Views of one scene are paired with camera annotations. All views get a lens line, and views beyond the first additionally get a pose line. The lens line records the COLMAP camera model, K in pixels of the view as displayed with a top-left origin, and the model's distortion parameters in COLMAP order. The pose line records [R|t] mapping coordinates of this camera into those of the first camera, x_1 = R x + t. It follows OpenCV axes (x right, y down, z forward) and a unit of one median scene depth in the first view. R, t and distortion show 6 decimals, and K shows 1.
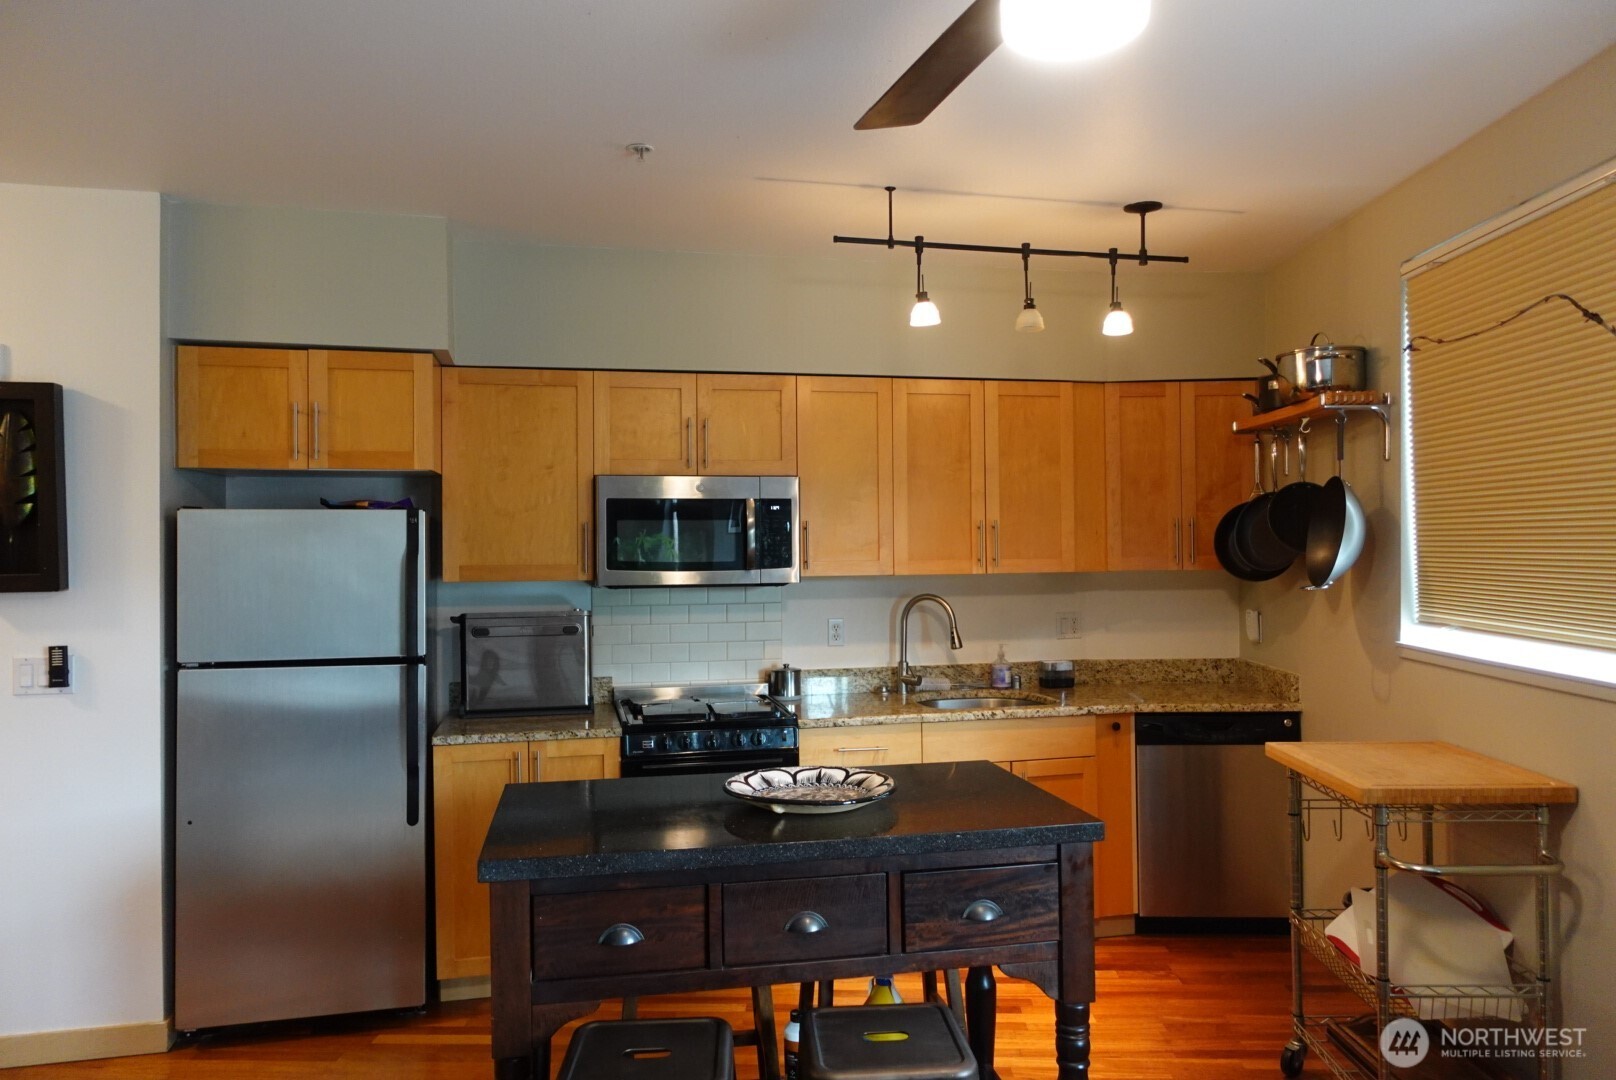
lens RADIAL K [[1116.7, 0, 807.0], [0, 1116.7, 541.6], [0, 0, 1]] dist [-0.005604, 0.007225]
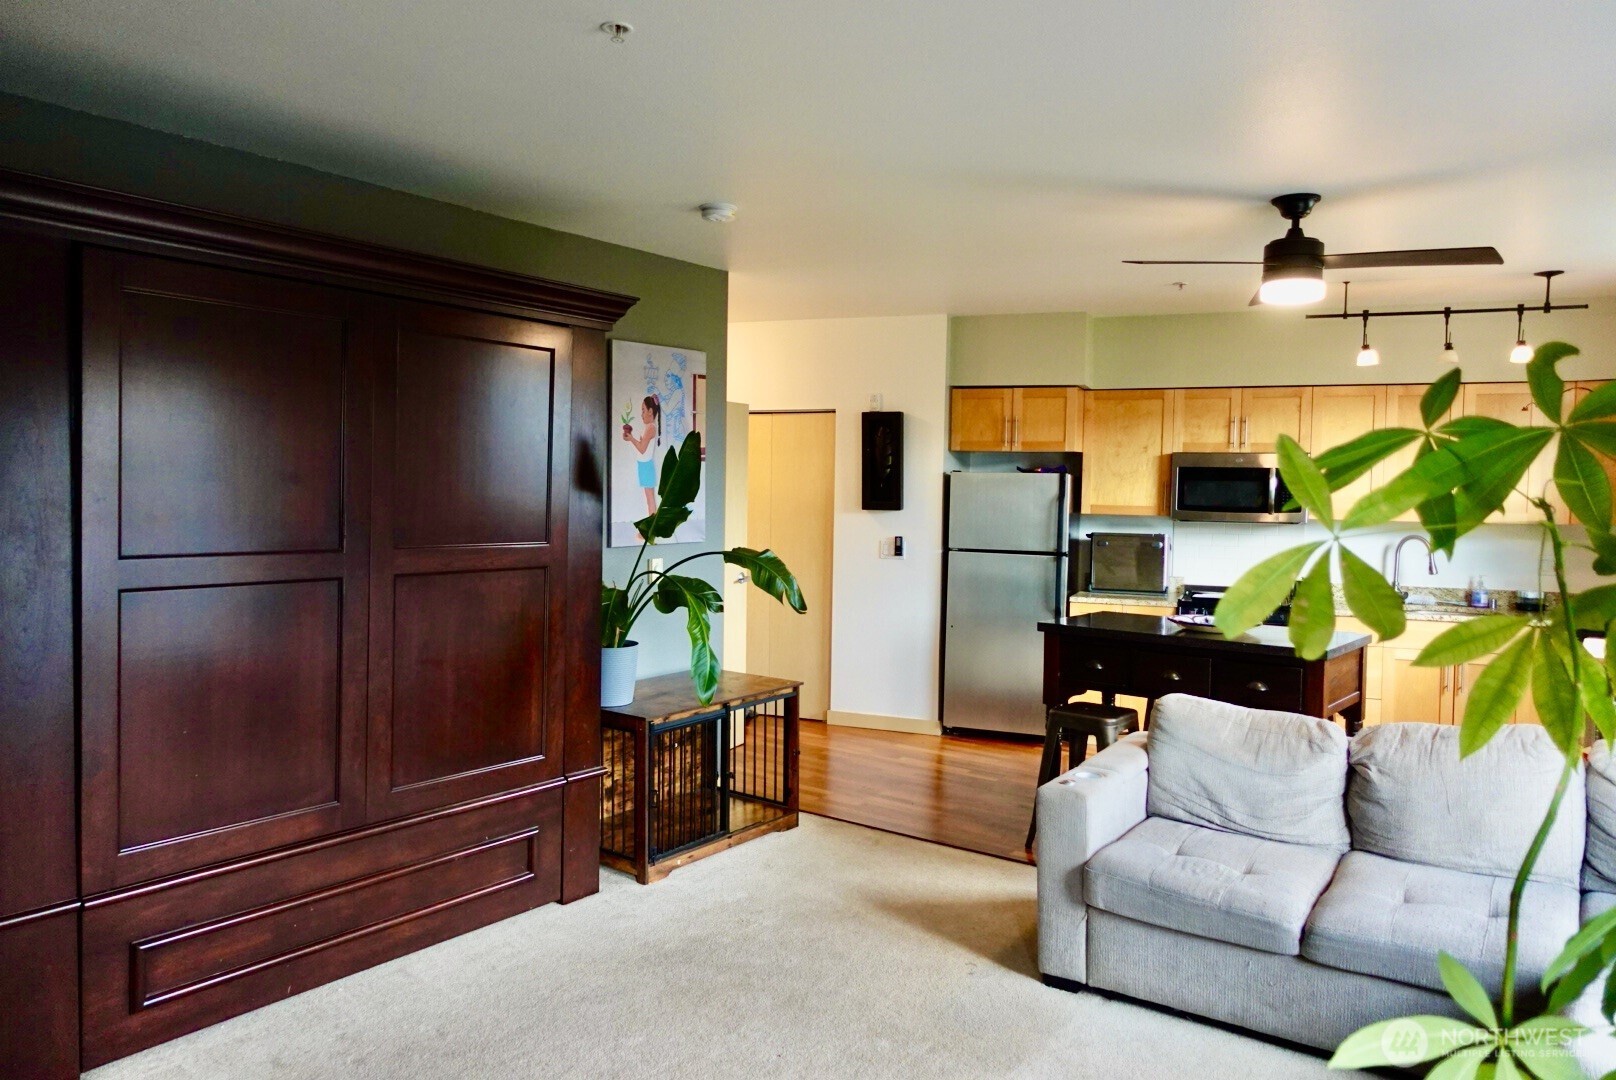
lens RADIAL K [[1116.7, 0, 799.8], [0, 1116.7, 538.1], [0, 0, 1]] dist [-0.005604, 0.007225]
pose [[0.817439, 0.049237, -0.573907, 0.349033], [-0.020358, 0.998187, 0.056640, -0.017198], [0.575655, -0.034616, 0.816959, -0.750126]]
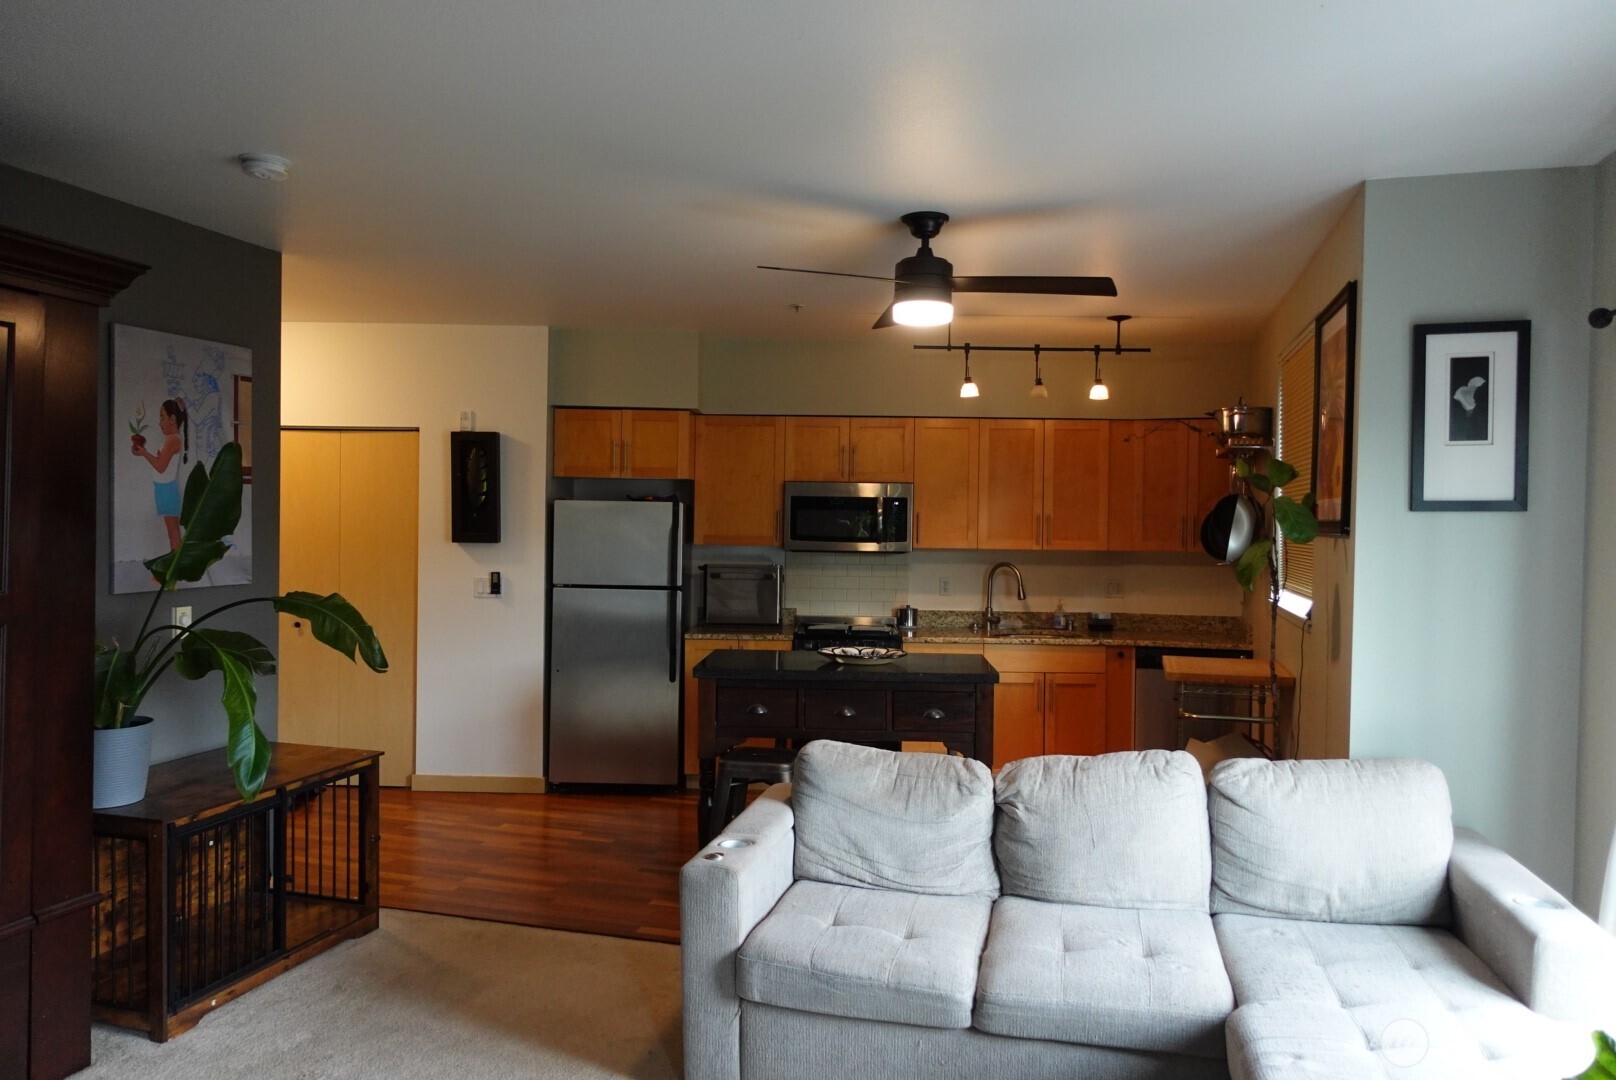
lens RADIAL K [[1116.7, 0, 805.8], [0, 1116.7, 537.9], [0, 0, 1]] dist [-0.005604, 0.007225]
pose [[0.970276, 0.026671, -0.240525, 0.255852], [-0.022430, 0.999541, 0.020353, -0.012366], [0.240957, -0.014353, 0.970430, -0.624901]]
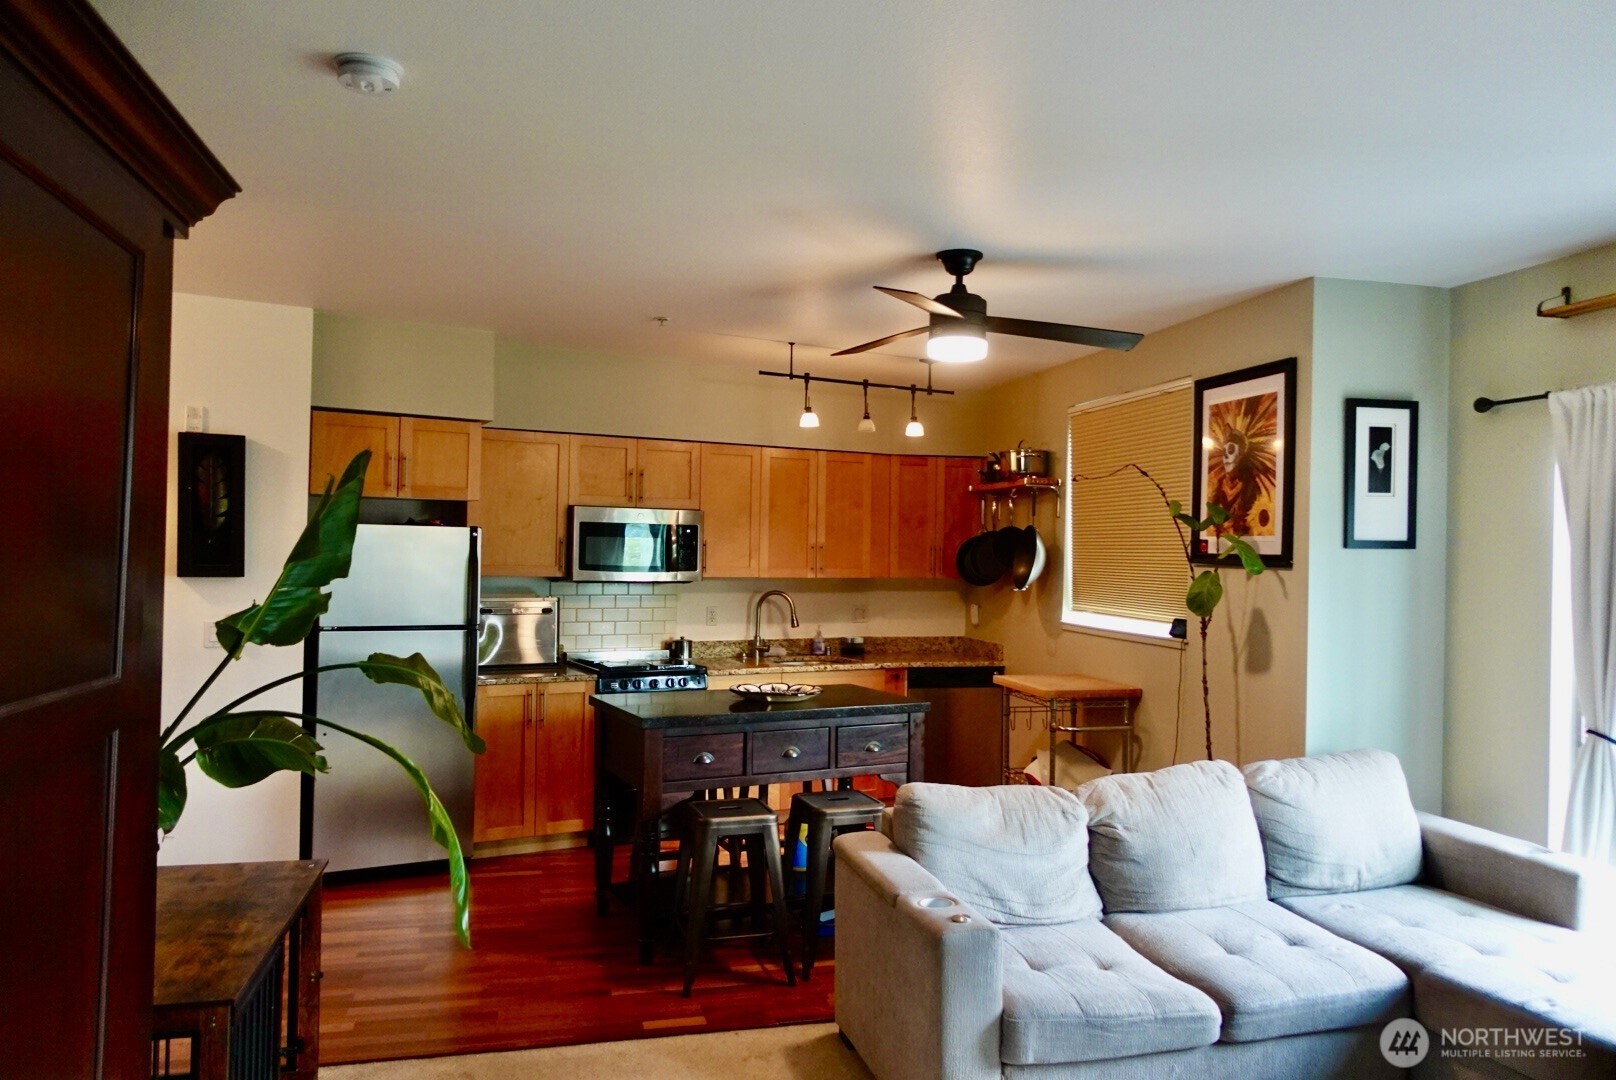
lens RADIAL K [[1116.7, 0, 811.7], [0, 1116.7, 540.7], [0, 0, 1]] dist [-0.005604, 0.007225]
pose [[0.961398, 0.029414, 0.273587, -0.316278], [-0.027911, 0.999566, -0.009386, -0.008812], [-0.273744, 0.001388, 0.961802, -0.554835]]
